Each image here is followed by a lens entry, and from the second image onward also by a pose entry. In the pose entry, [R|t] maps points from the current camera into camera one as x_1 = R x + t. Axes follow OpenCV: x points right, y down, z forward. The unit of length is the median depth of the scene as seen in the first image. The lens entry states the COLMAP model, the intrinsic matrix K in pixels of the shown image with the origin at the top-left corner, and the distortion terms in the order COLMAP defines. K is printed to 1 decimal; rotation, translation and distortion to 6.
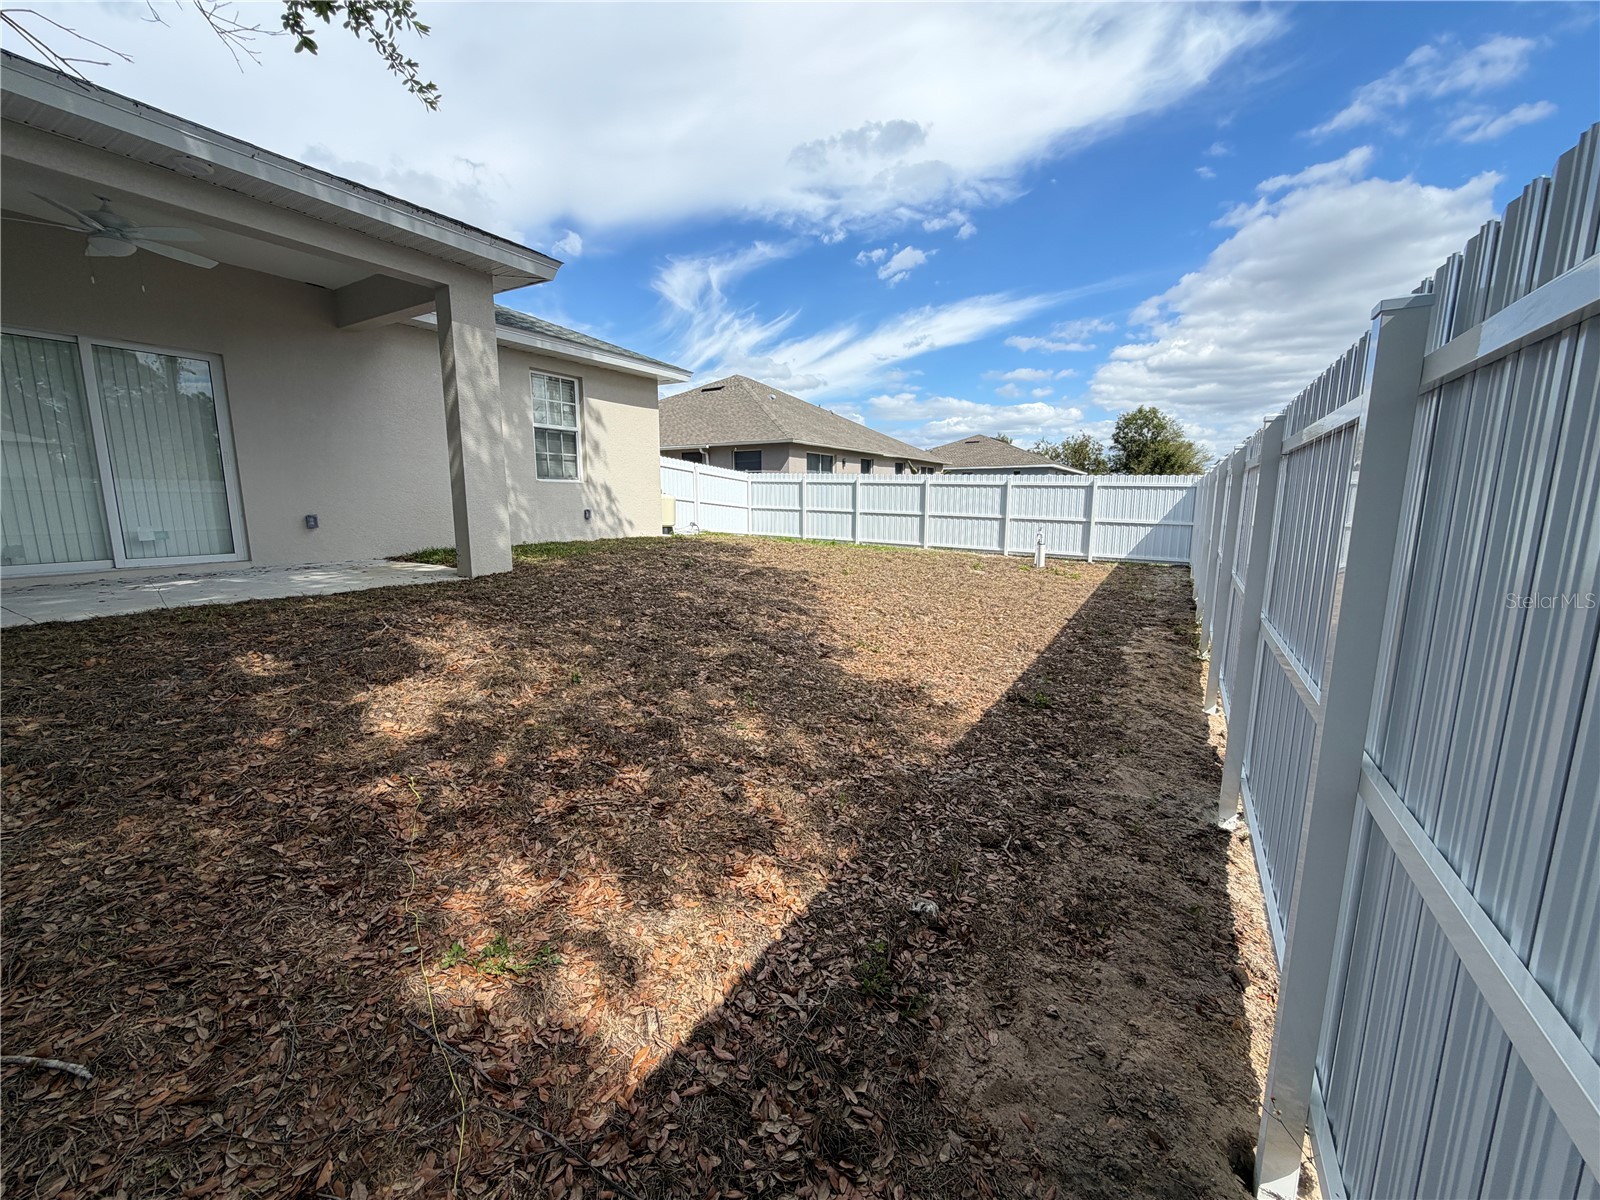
lens RADIAL K [[642.0, 0, 808.2], [0, 642.0, 588.7], [0, 0, 1]] dist [-0.001016, 0.000059]
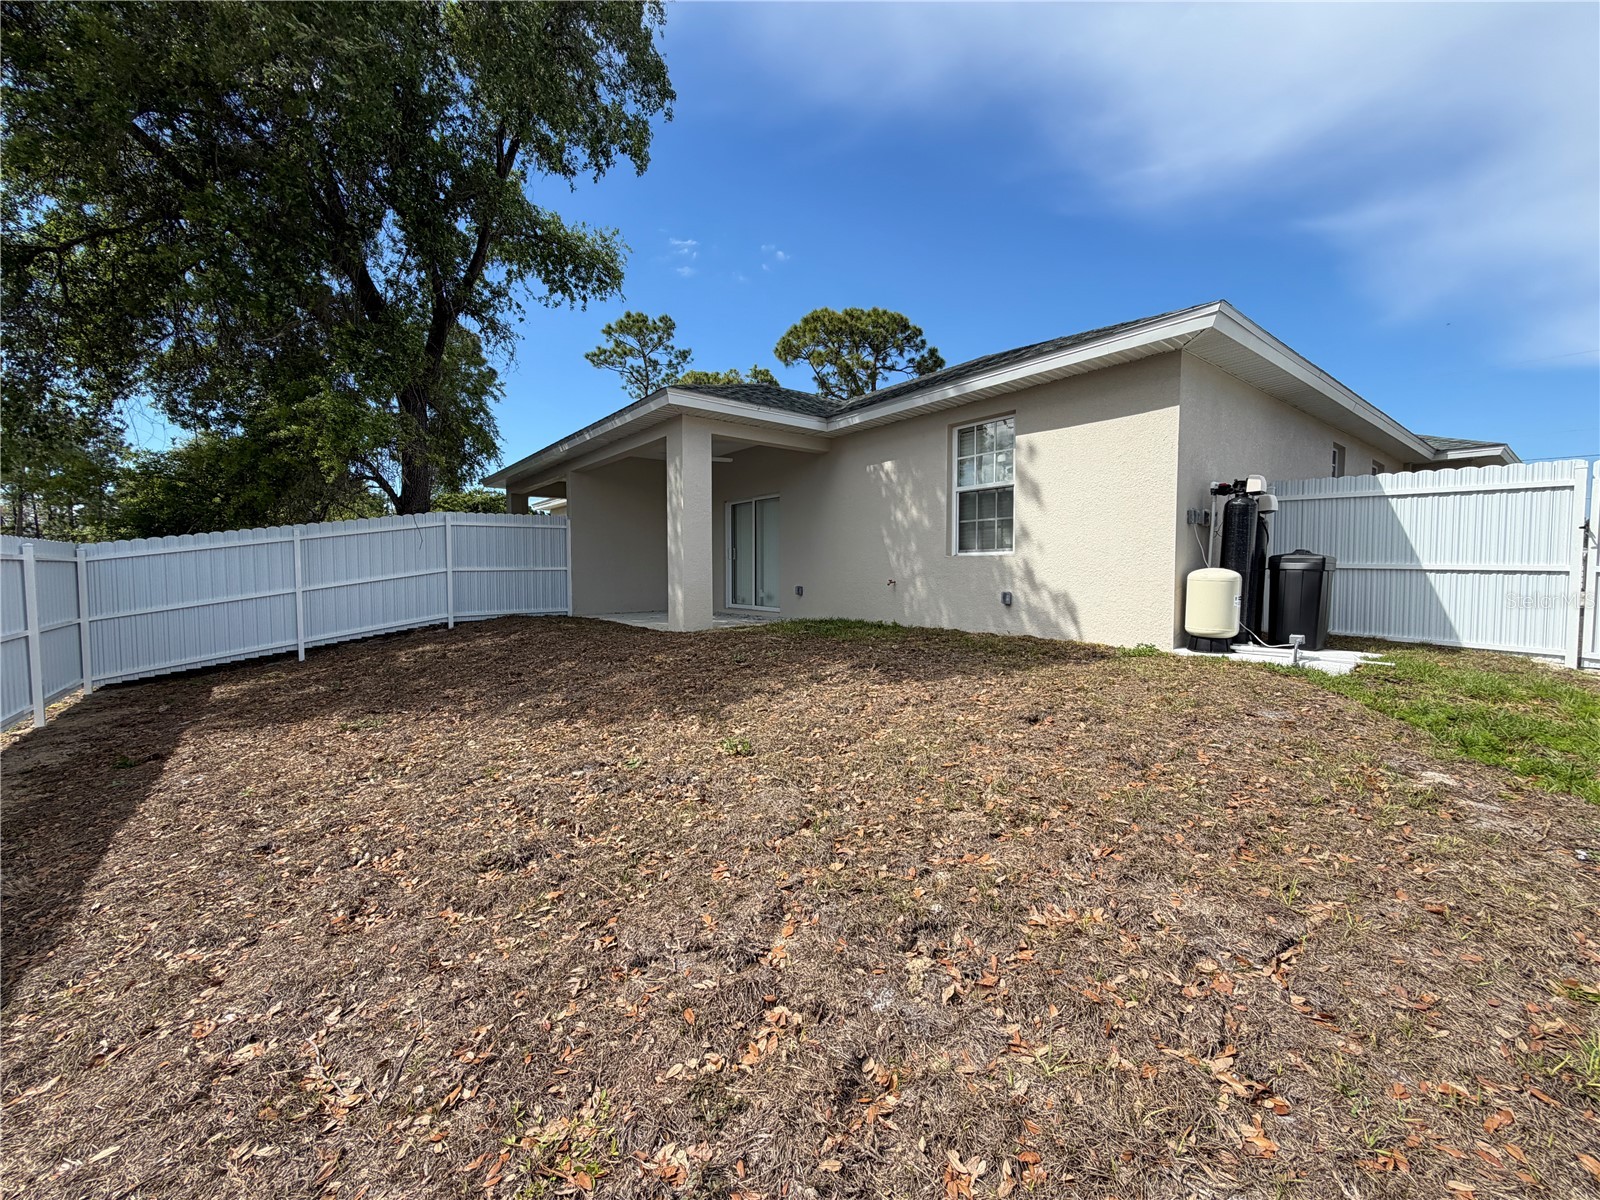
lens RADIAL K [[641.1, 0, 800.0], [0, 641.1, 600.0], [0, 0, 1]] dist [0.000585, -0.000081]
pose [[-0.372792, 0.027711, -0.927501, 1.110127], [-0.141838, 0.986106, 0.086471, -0.398001], [0.917010, 0.163790, -0.363682, 2.896156]]
